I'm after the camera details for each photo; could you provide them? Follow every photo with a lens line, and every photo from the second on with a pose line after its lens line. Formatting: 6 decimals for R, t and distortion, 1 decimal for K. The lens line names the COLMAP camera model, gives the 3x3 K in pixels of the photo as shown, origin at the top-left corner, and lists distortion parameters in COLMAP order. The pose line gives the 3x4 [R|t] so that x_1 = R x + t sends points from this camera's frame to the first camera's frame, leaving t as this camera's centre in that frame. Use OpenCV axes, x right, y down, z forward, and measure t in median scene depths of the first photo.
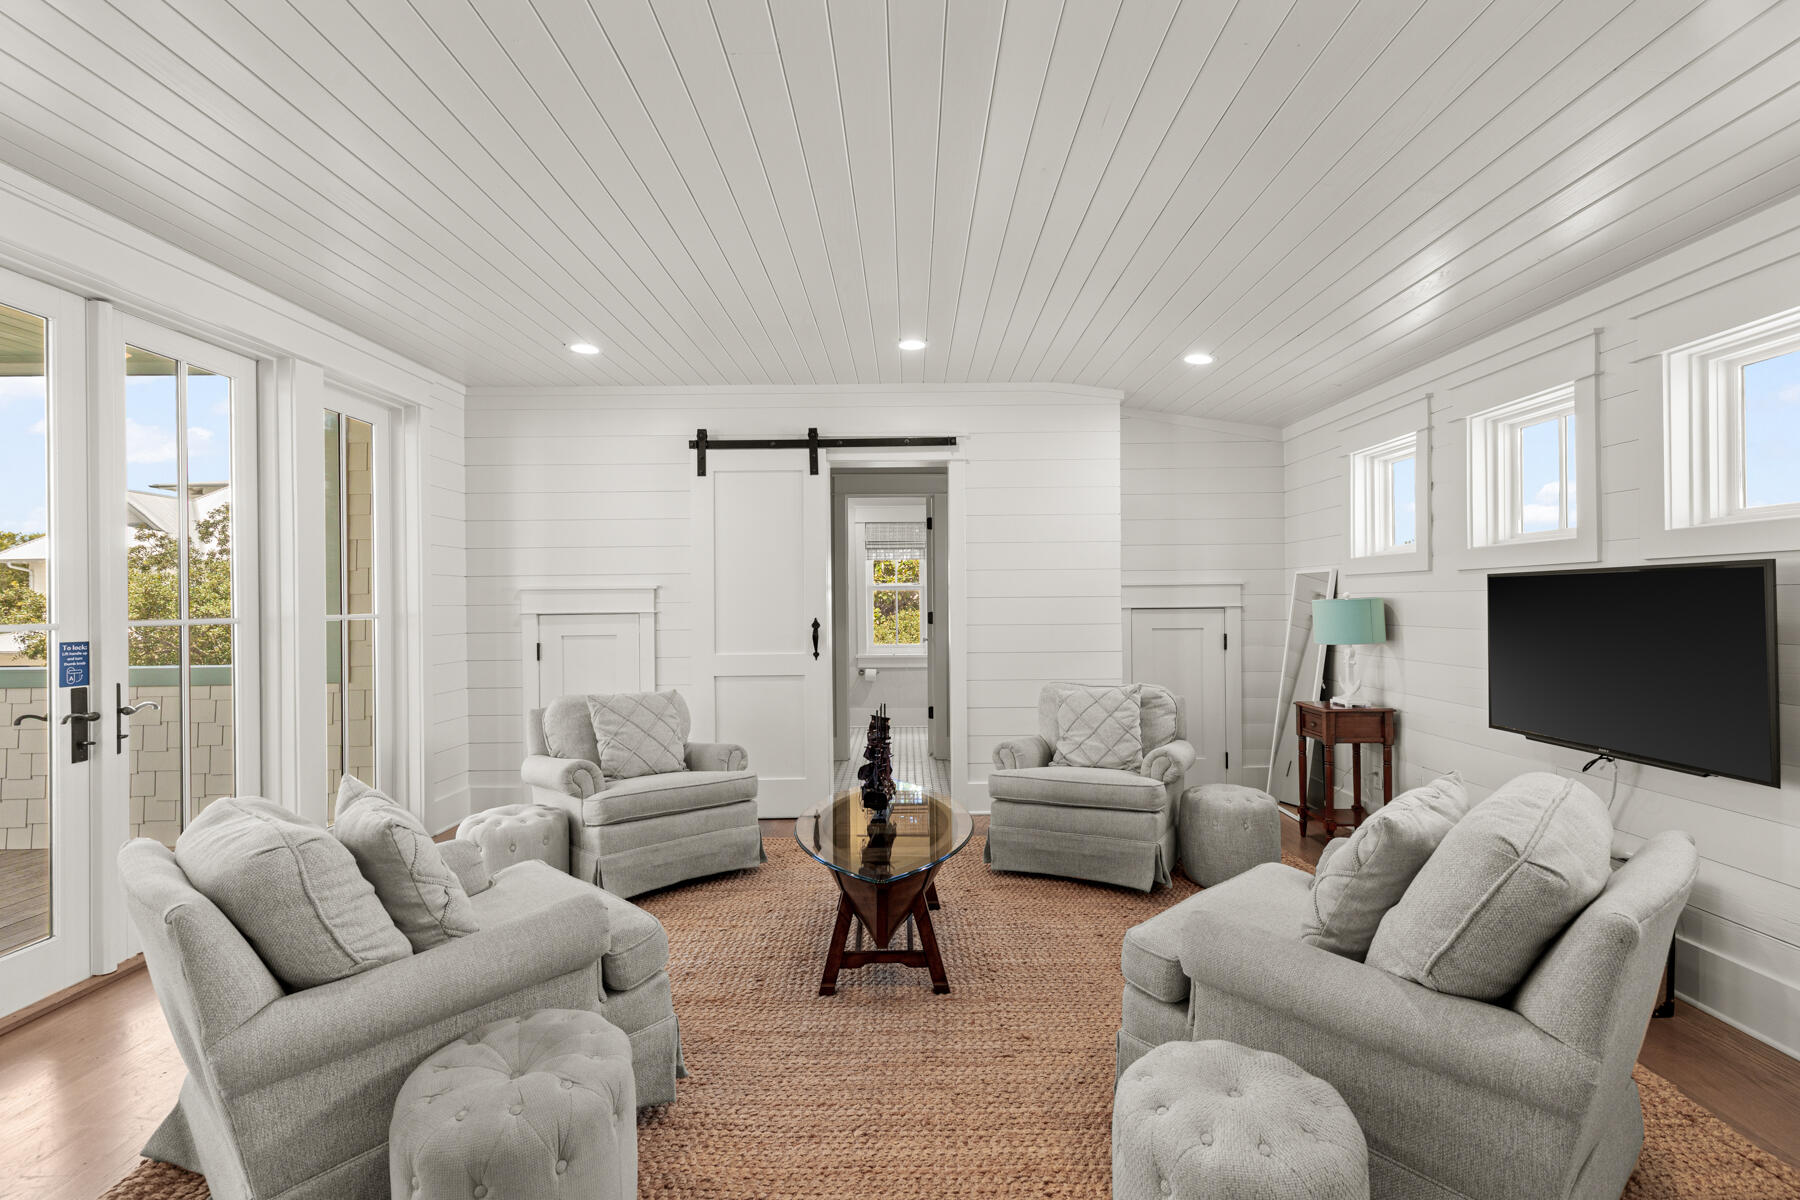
lens RADIAL K [[824.8, 0, 905.0], [0, 824.8, 606.1], [0, 0, 1]] dist [0.013208, -0.000271]
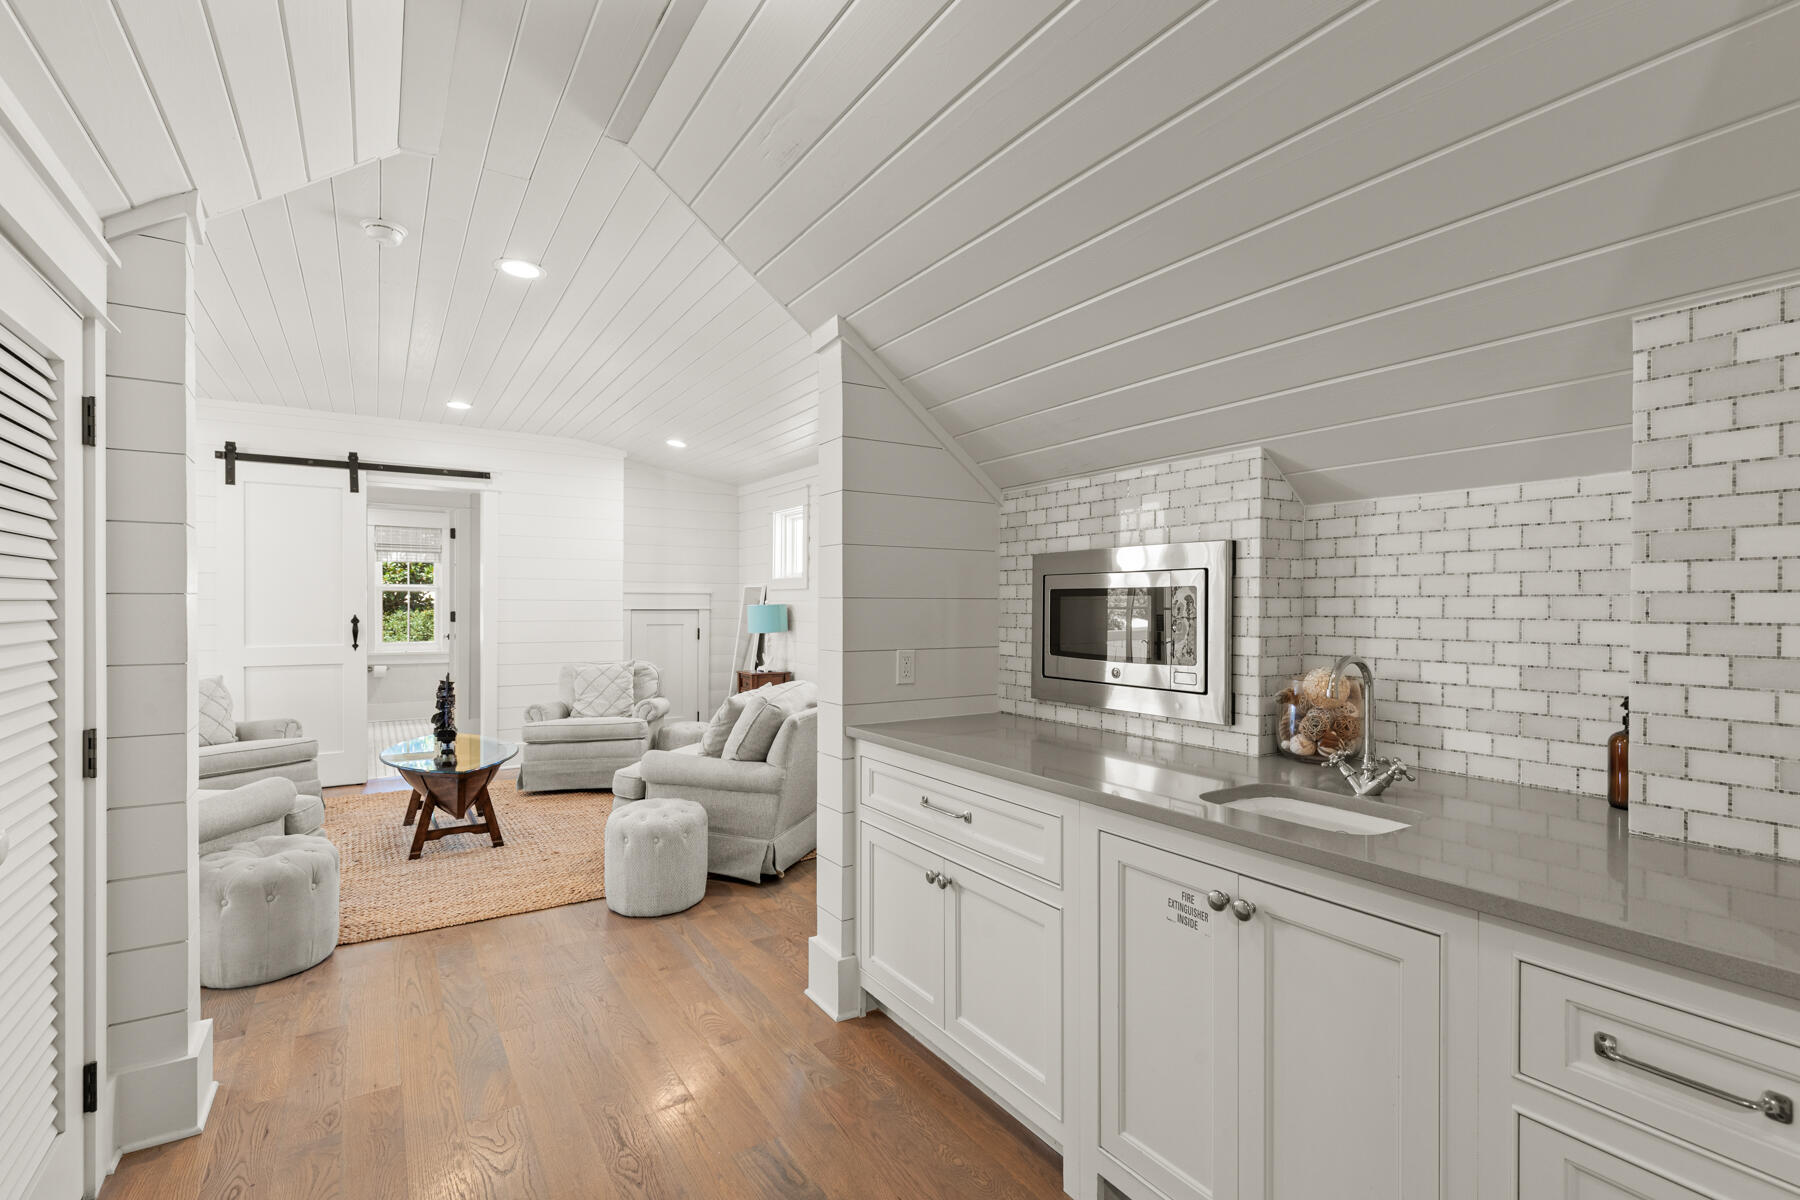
lens RADIAL K [[824.8, 0, 905.0], [0, 824.8, 606.1], [0, 0, 1]] dist [0.013208, -0.000271]
pose [[0.839601, 0.012854, 0.543052, -0.113594], [-0.010272, 0.999917, -0.007787, 0.003860], [-0.543107, 0.000960, 0.839663, -0.512065]]
